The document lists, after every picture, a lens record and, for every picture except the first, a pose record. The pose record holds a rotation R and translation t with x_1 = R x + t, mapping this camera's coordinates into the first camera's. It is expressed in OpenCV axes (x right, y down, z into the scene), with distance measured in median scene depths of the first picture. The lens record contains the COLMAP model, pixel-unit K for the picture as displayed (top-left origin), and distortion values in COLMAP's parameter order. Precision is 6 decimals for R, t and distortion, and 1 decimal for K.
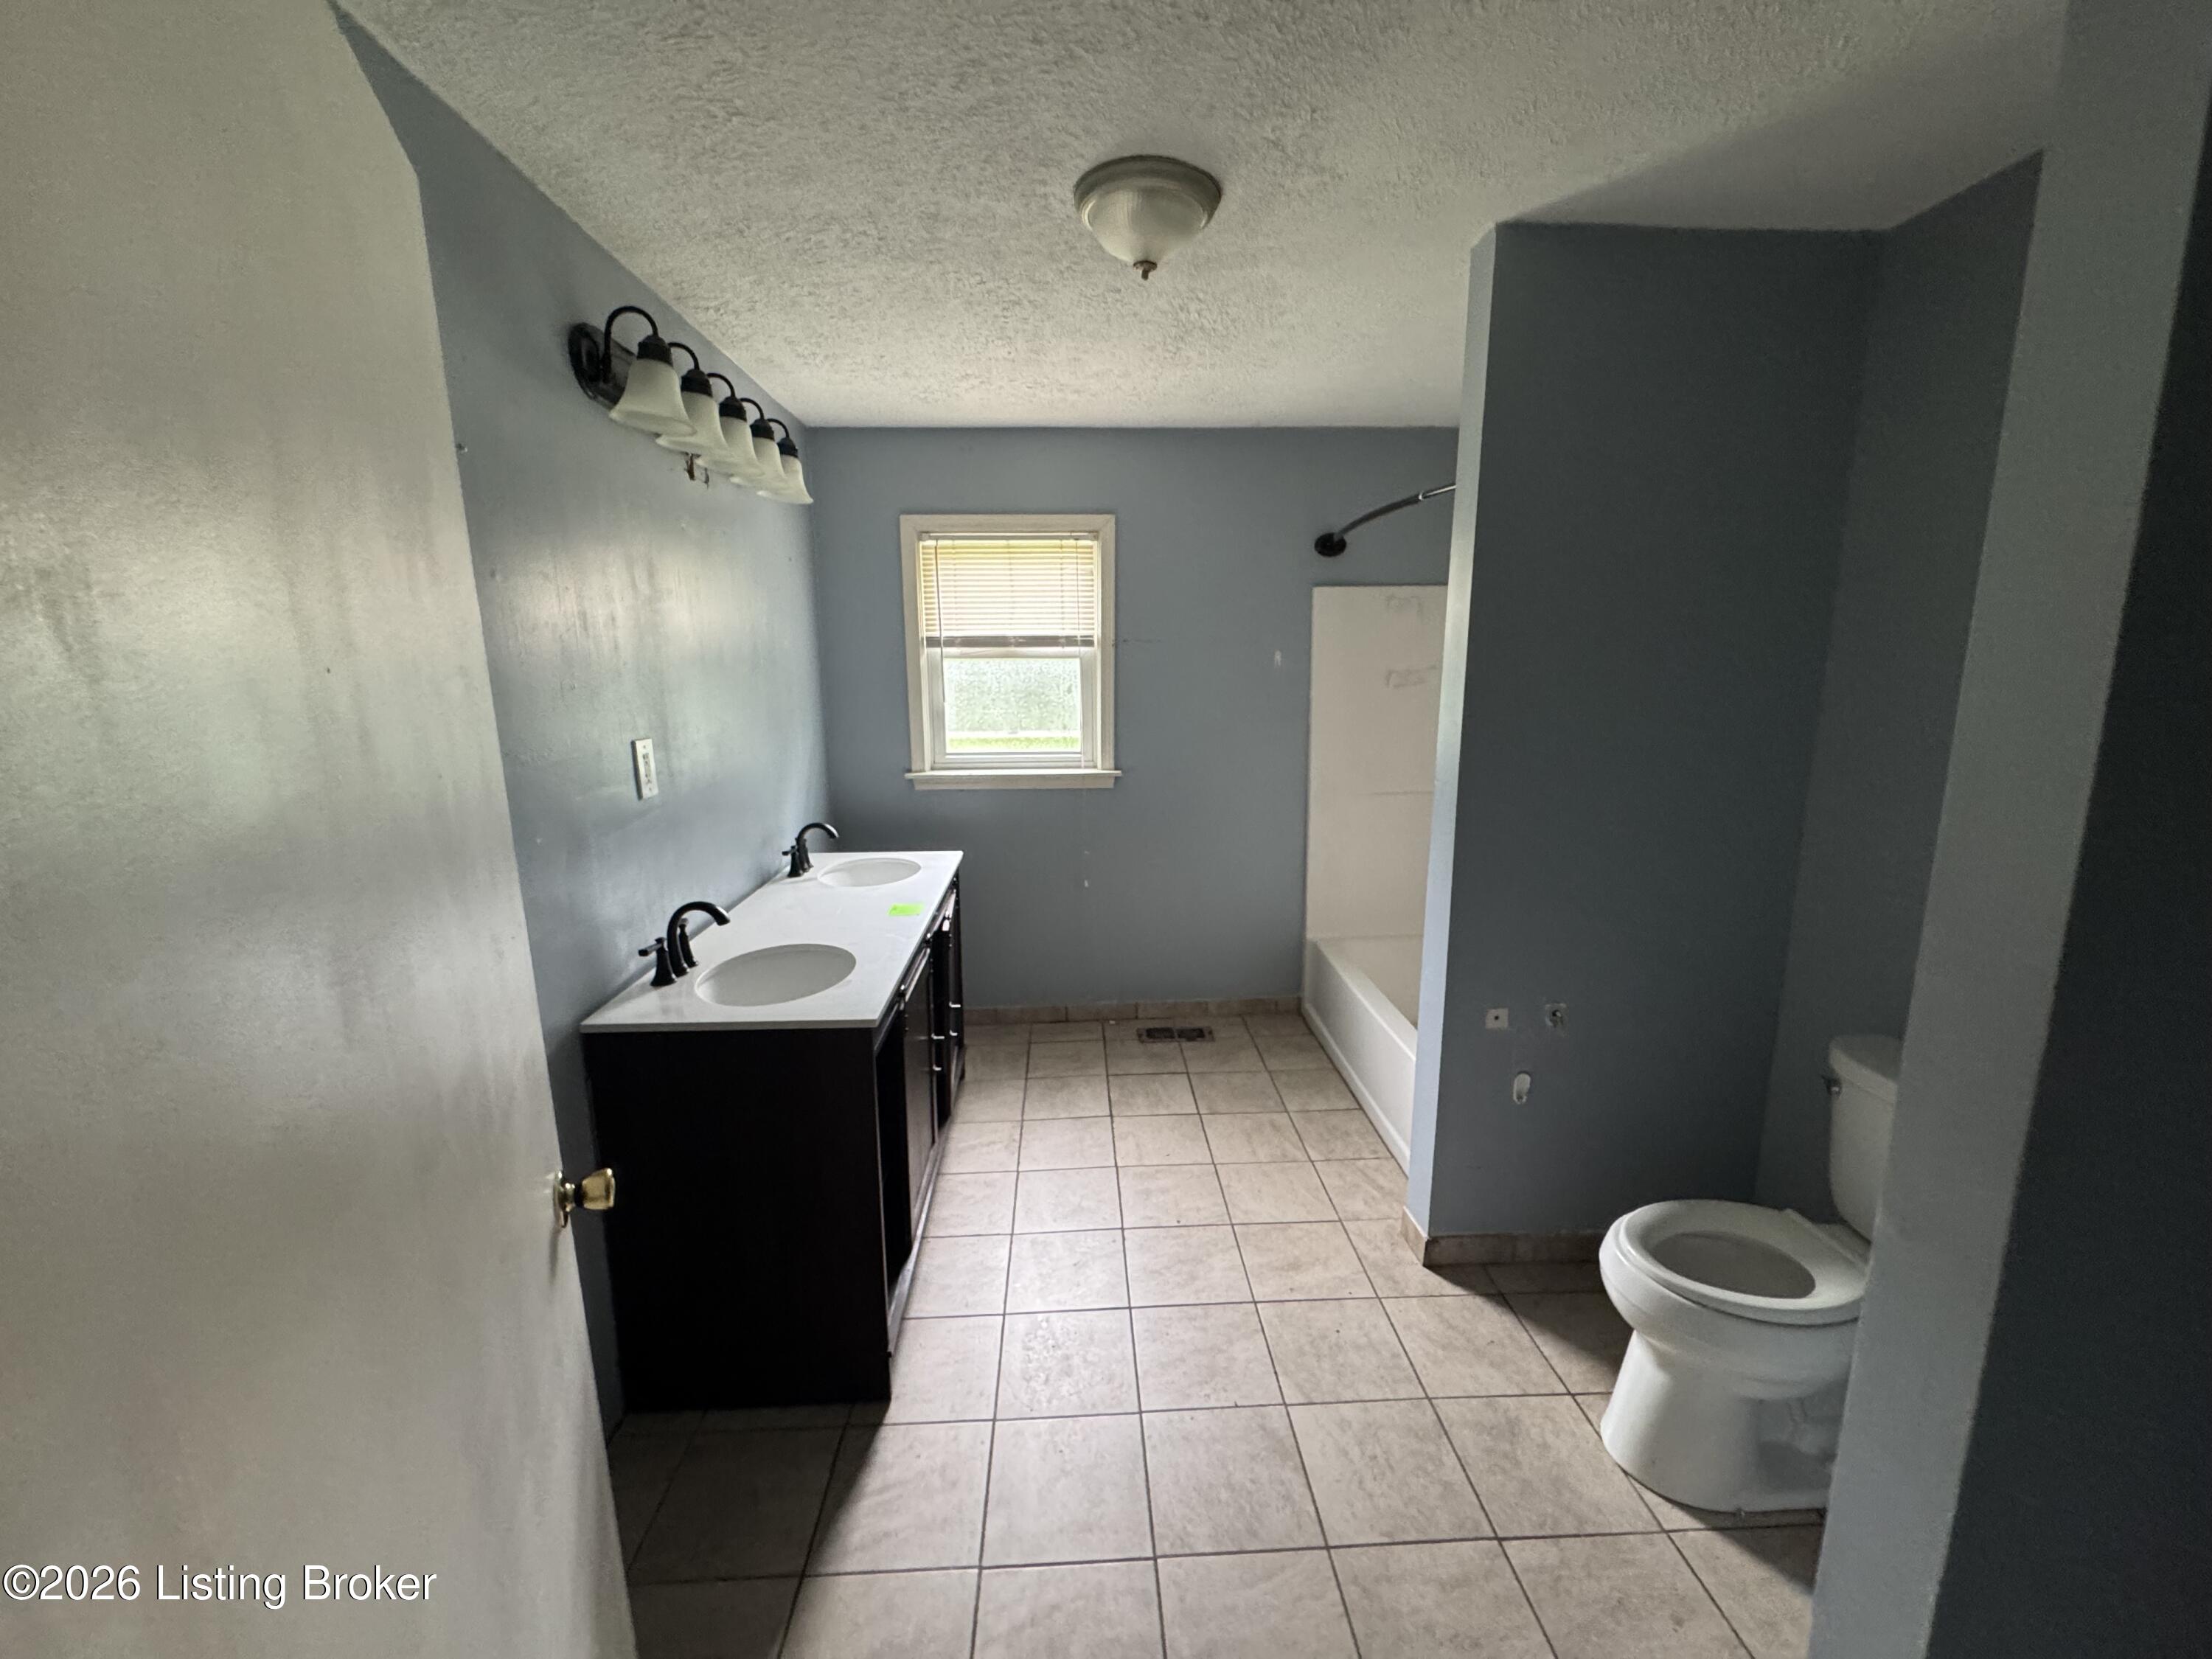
lens RADIAL K [[890.5, 0, 1106.0], [0, 890.5, 829.5], [0, 0, 1]] dist [-0.000082, 0.000007]
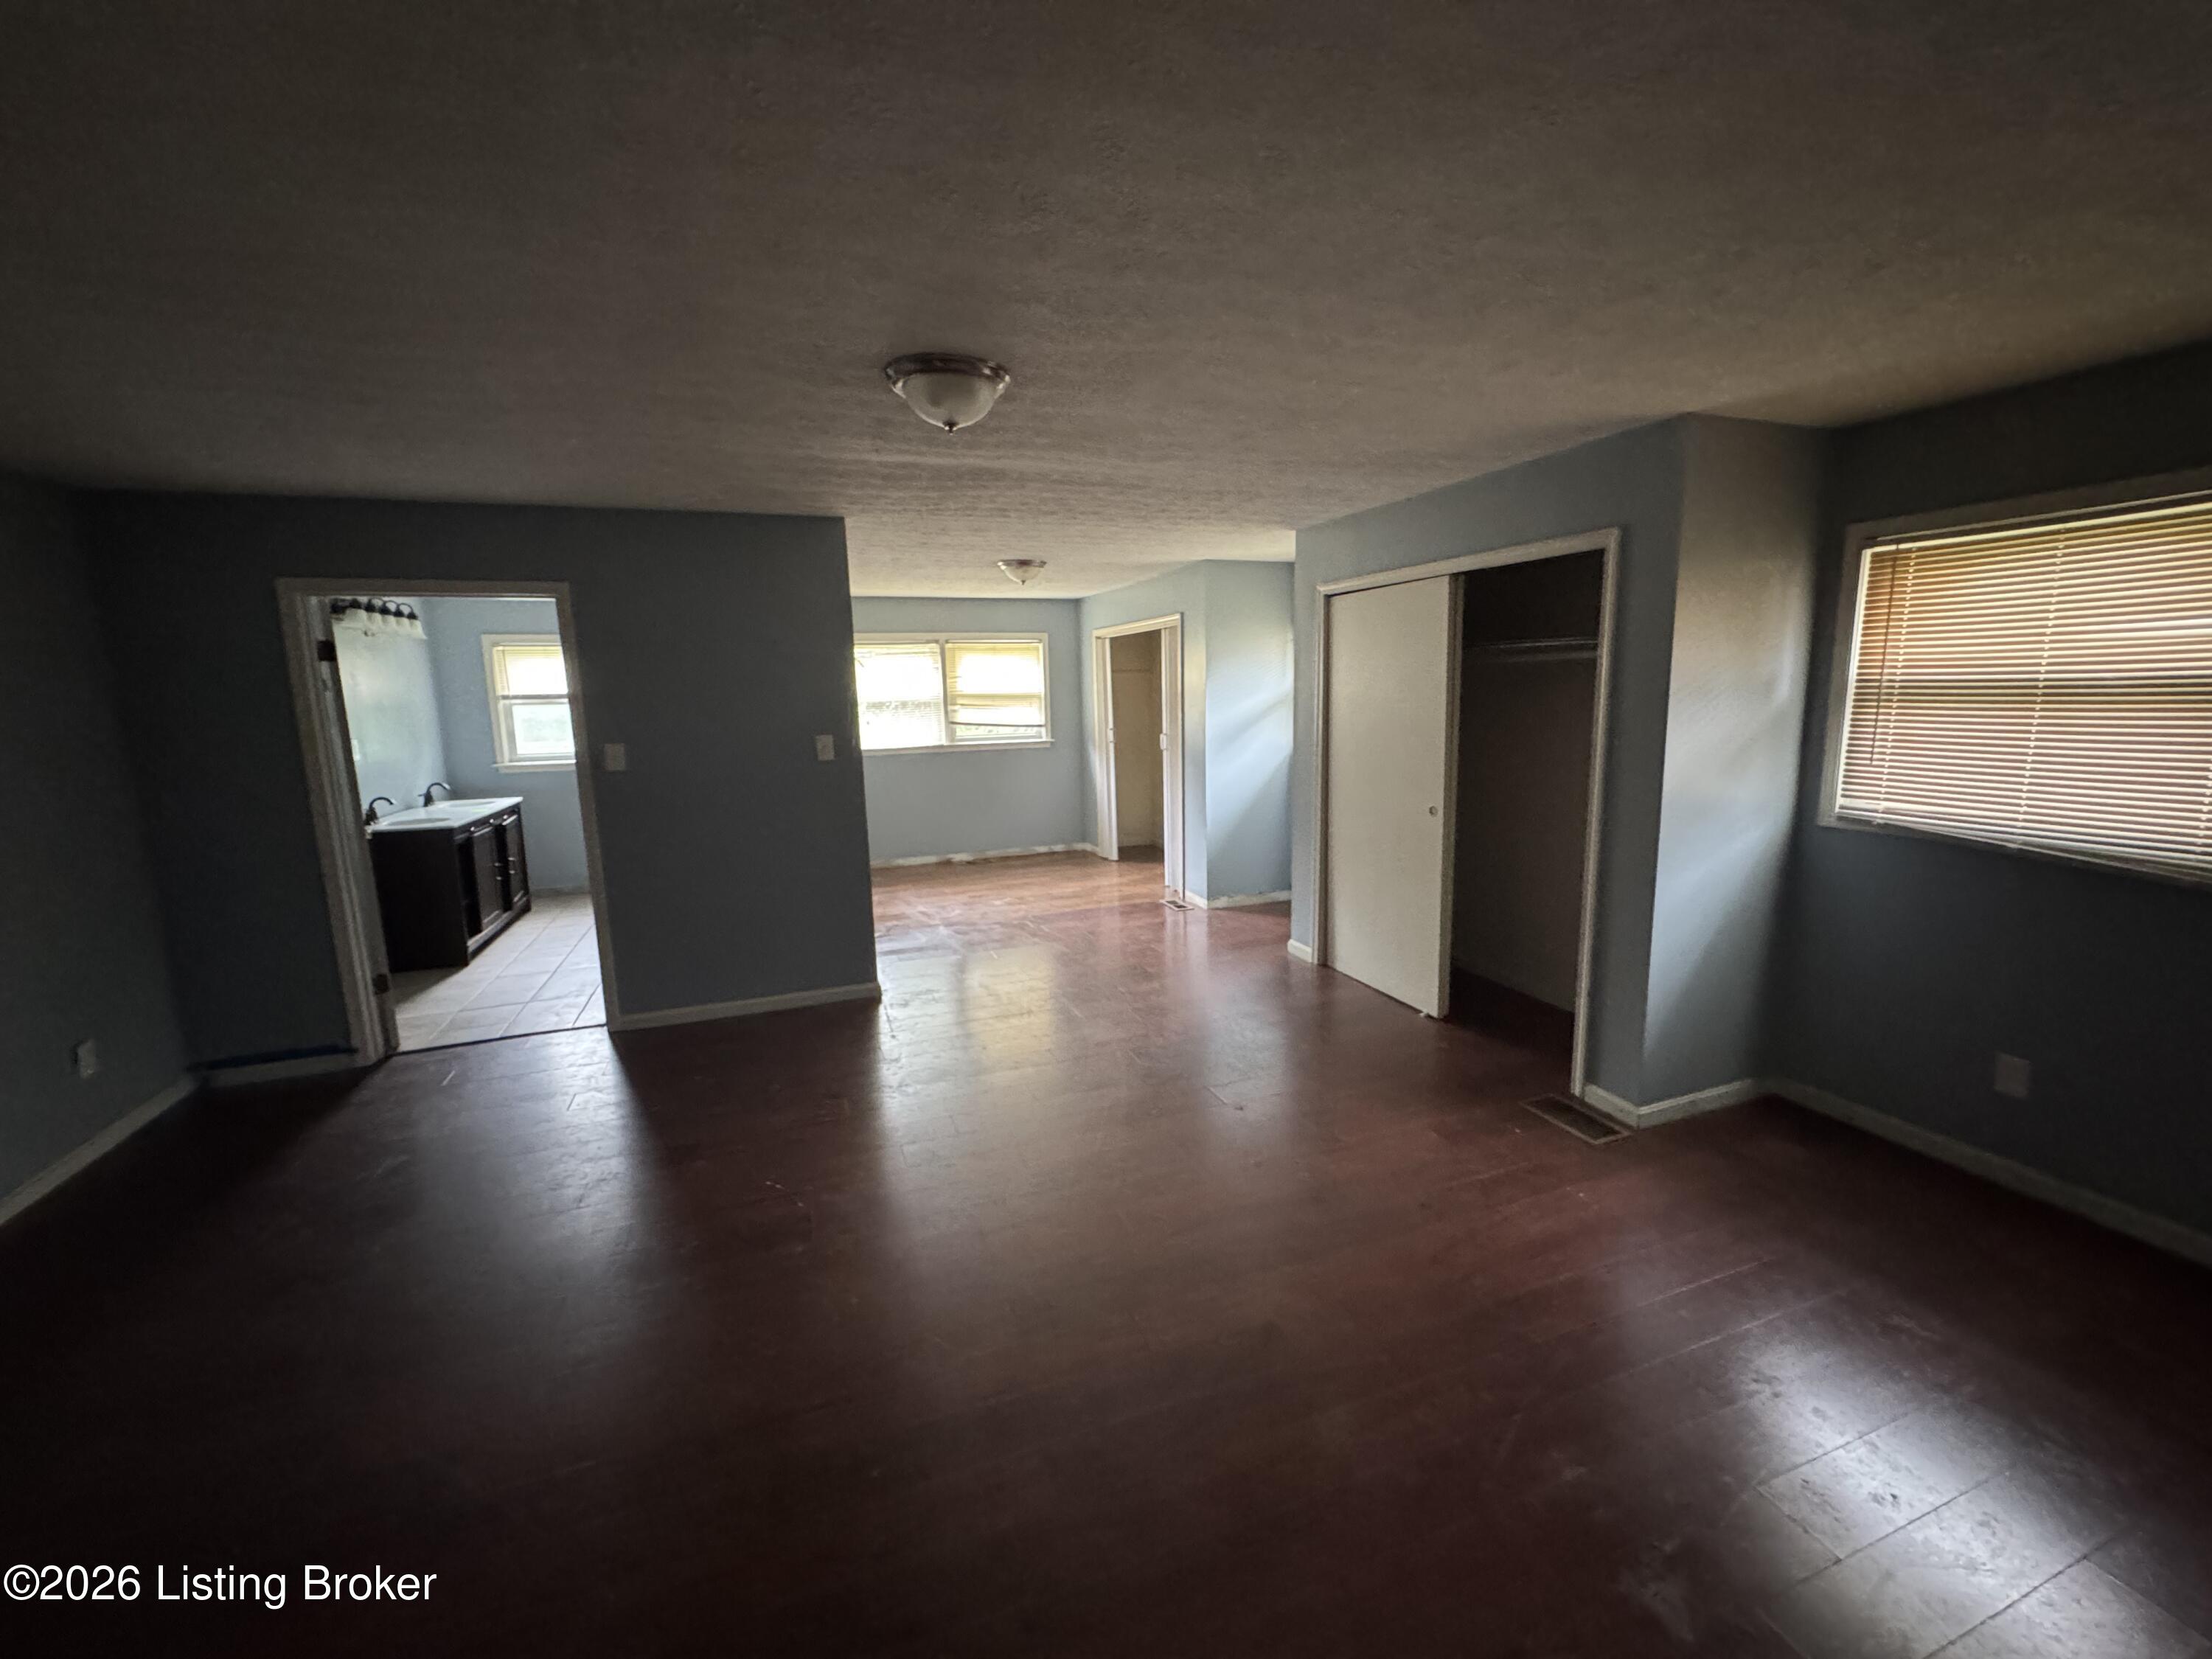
lens RADIAL K [[890.5, 0, 1106.0], [0, 890.5, 829.5], [0, 0, 1]] dist [-0.000082, 0.000007]
pose [[0.952800, -0.063202, 0.296947, 0.484397], [0.076315, 0.996545, -0.032764, 0.255254], [-0.293850, 0.053879, 0.954332, -1.298248]]
